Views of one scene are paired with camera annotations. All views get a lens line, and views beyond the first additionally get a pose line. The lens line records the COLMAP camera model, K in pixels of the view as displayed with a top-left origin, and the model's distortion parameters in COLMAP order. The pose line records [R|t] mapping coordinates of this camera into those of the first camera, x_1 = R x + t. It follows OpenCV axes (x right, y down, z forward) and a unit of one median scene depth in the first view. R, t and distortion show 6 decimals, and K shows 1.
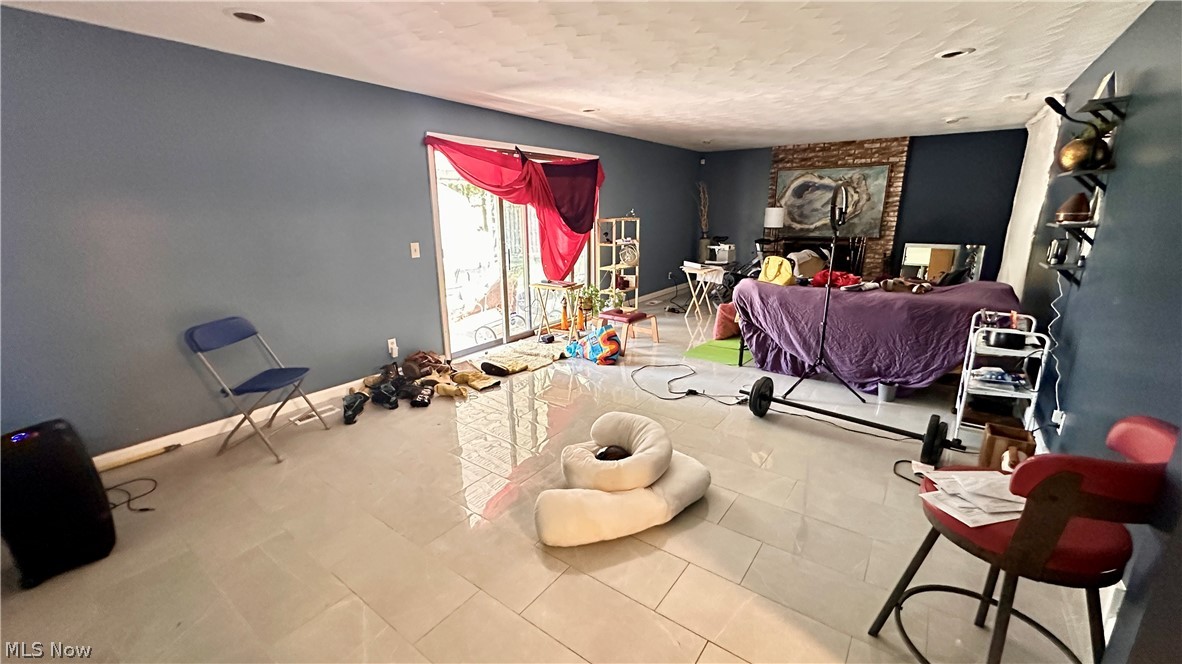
lens RADIAL K [[474.1, 0, 591.0], [0, 474.1, 332.0], [0, 0, 1]] dist [-0.007351, 0.000776]
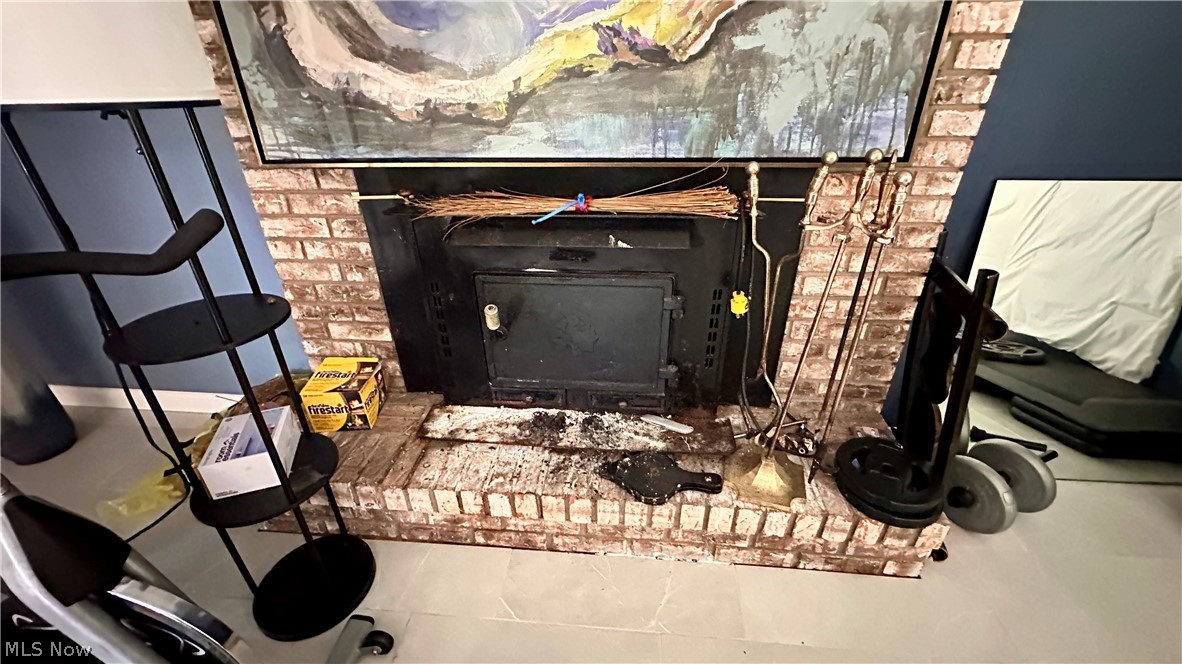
lens RADIAL K [[474.1, 0, 591.0], [0, 474.1, 332.0], [0, 0, 1]] dist [-0.007351, 0.000776]
pose [[0.855324, -0.245741, 0.456106, 0.410892], [0.136609, 0.956171, 0.258987, -0.186336], [-0.499760, -0.159210, 0.851406, 0.854019]]
